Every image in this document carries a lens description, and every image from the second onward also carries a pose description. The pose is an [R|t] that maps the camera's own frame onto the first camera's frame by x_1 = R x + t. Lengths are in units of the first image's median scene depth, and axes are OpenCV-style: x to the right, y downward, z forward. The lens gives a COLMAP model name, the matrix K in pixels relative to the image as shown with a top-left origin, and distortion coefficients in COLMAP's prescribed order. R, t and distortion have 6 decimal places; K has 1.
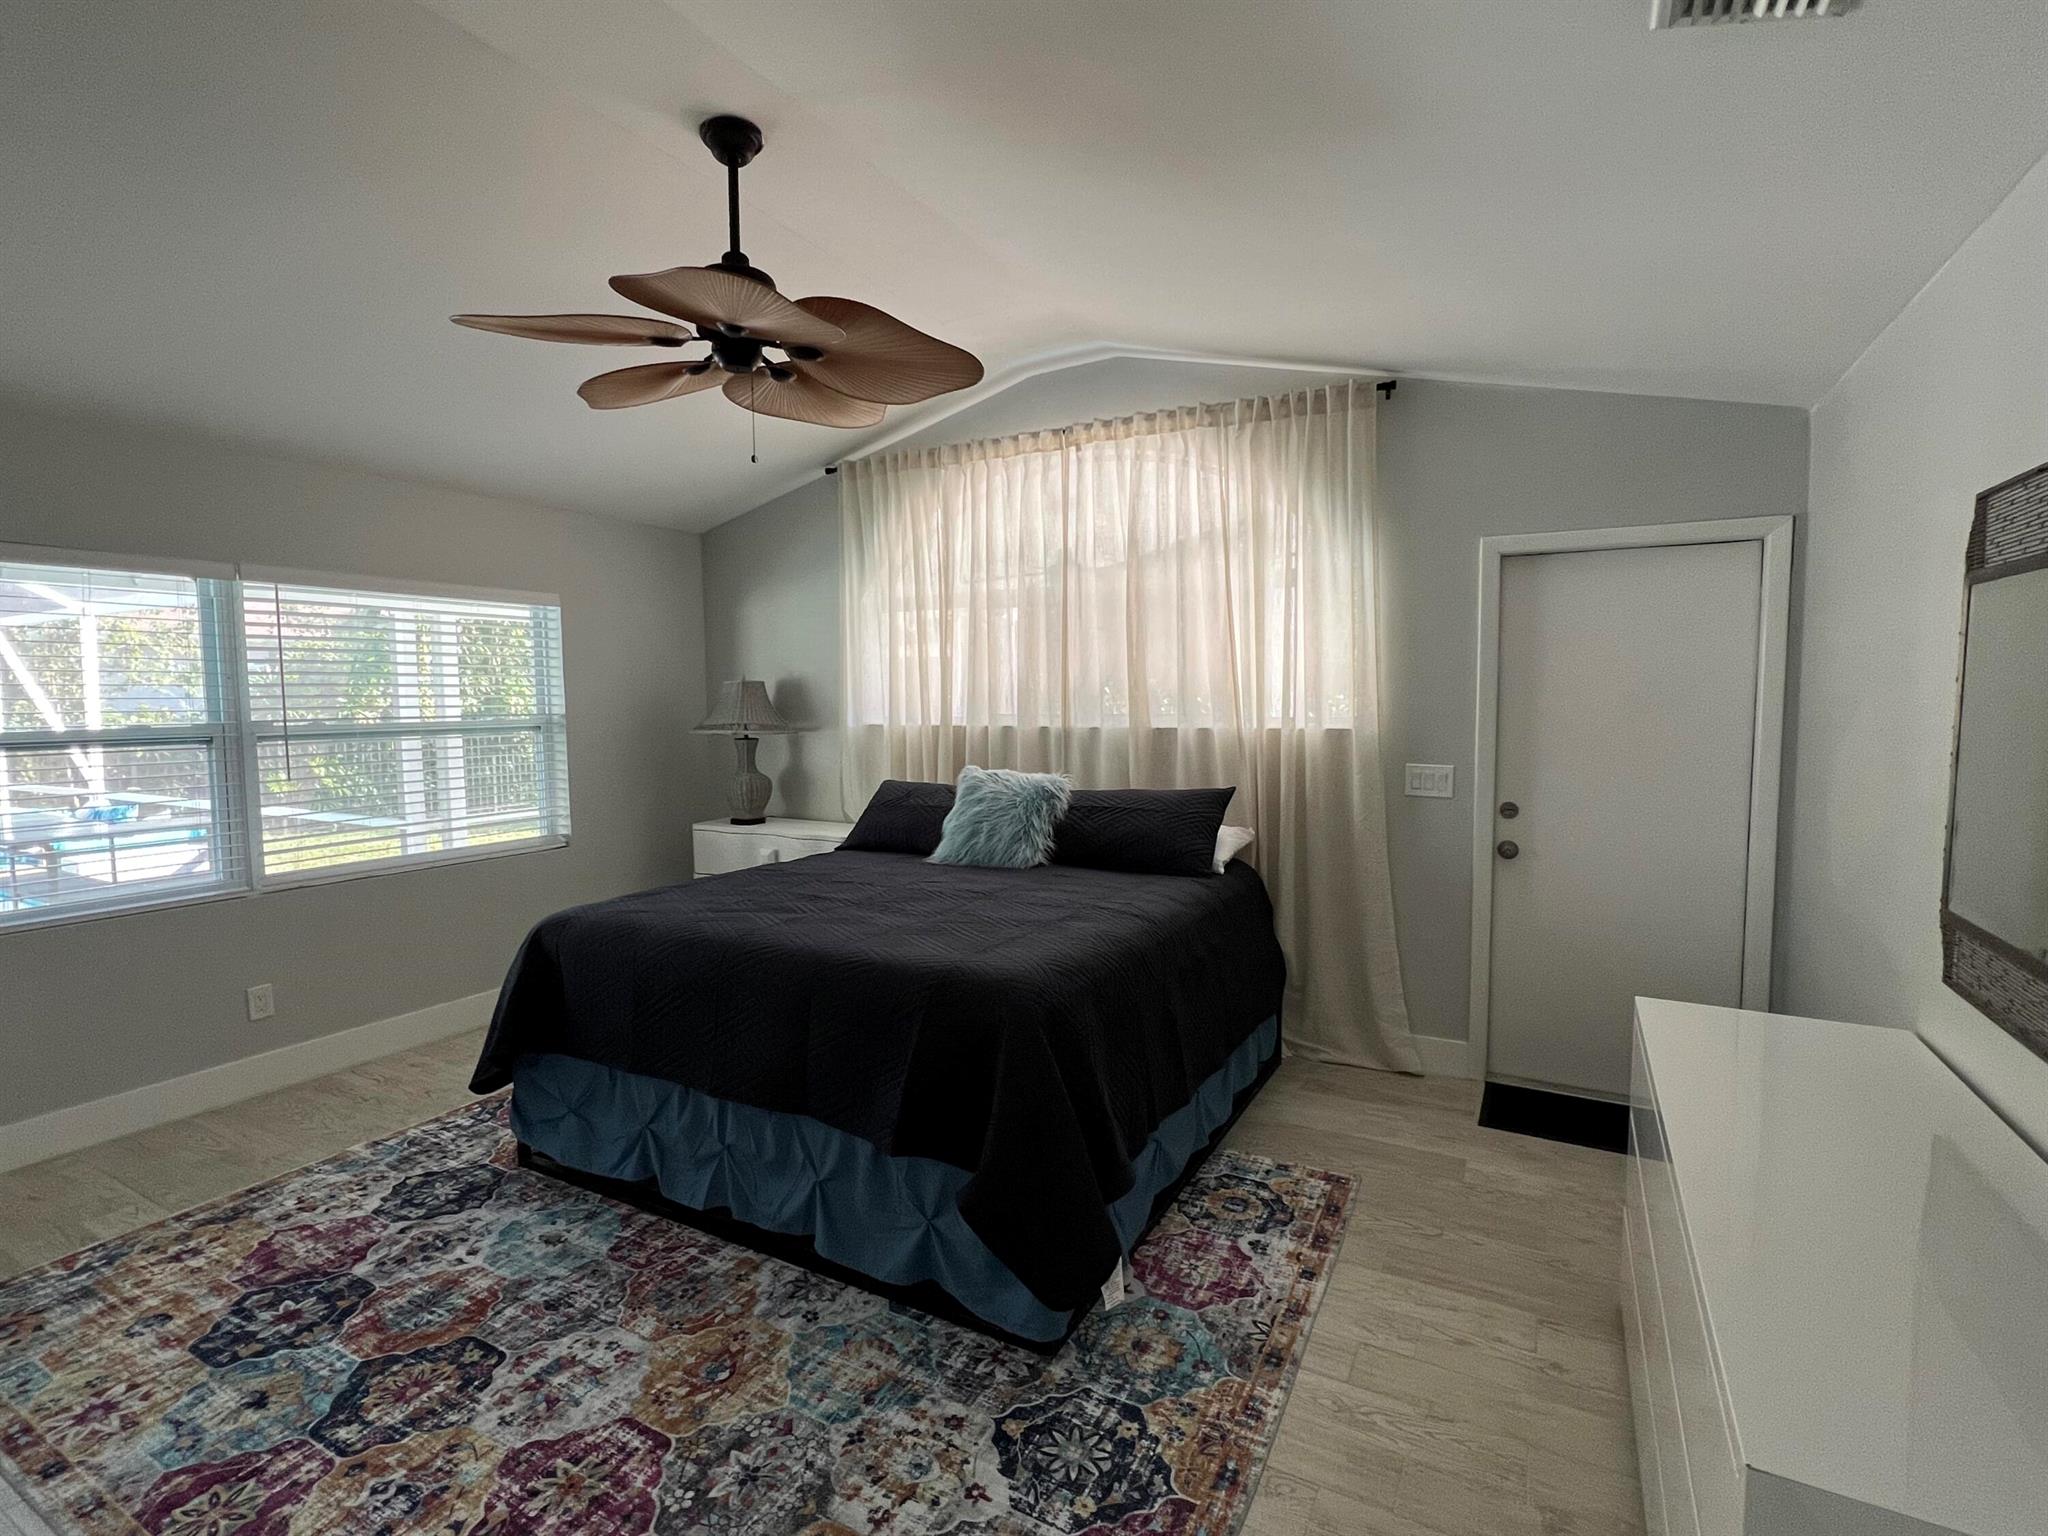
lens RADIAL K [[948.2, 0, 1015.7], [0, 948.2, 765.3], [0, 0, 1]] dist [-0.001563, 0.000617]
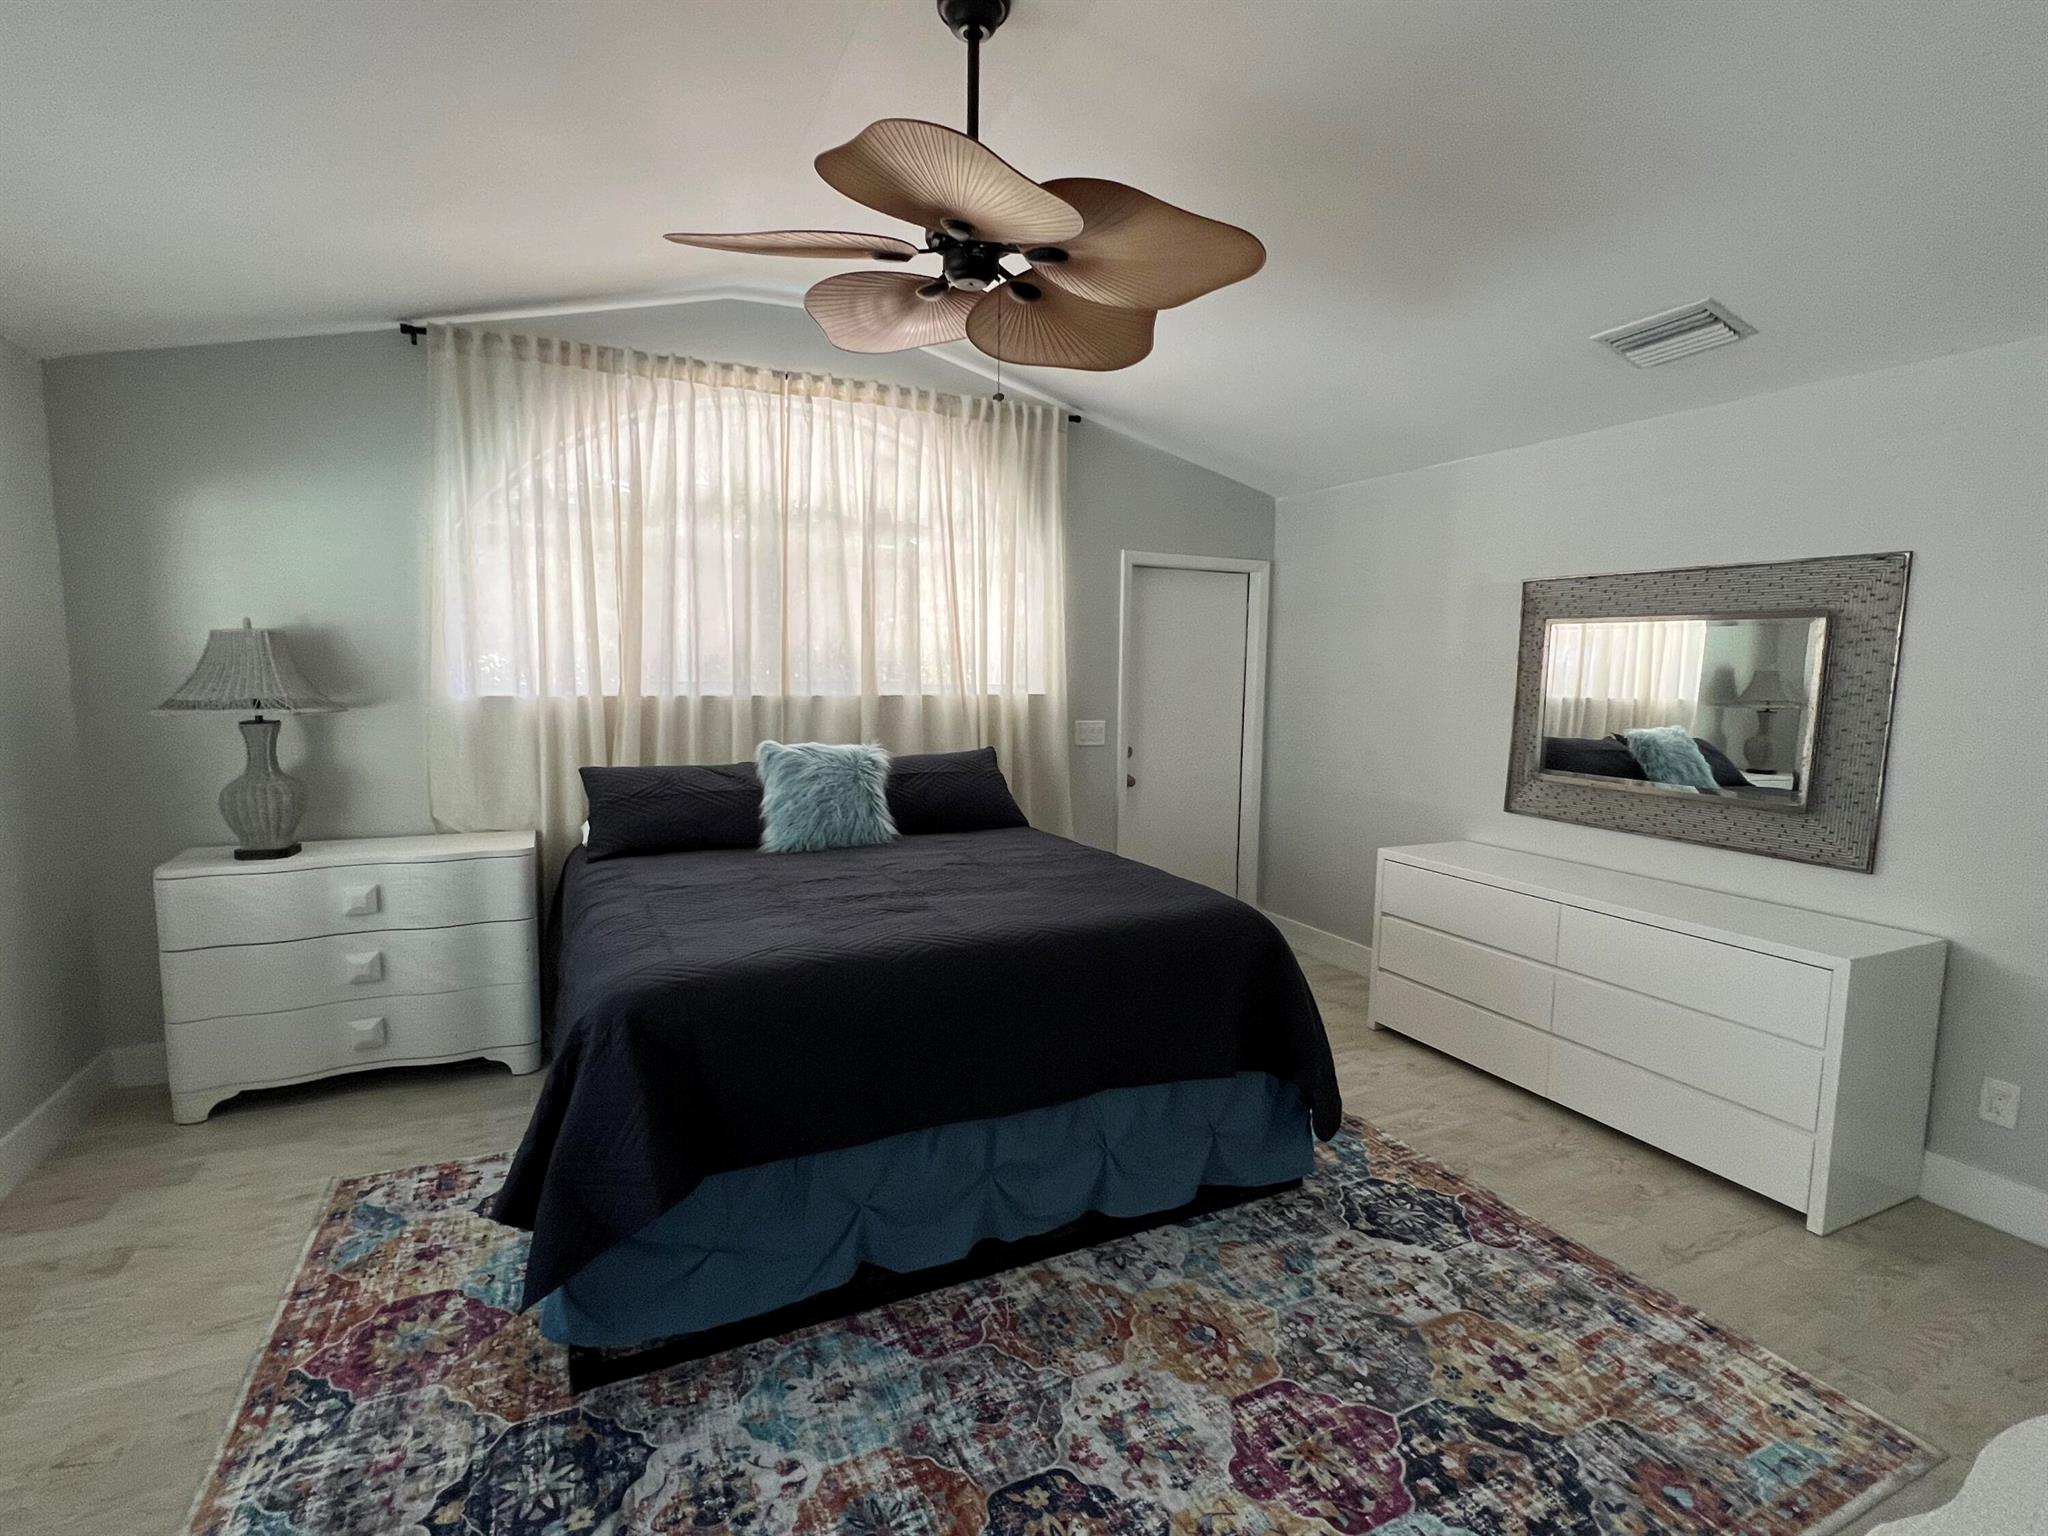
lens RADIAL K [[948.2, 0, 1015.7], [0, 948.2, 765.3], [0, 0, 1]] dist [-0.001563, 0.000617]
pose [[0.596767, -0.071634, 0.799210, -0.939502], [0.043017, 0.997431, 0.057281, -0.027009], [-0.801260, 0.000196, 0.598316, 0.431680]]
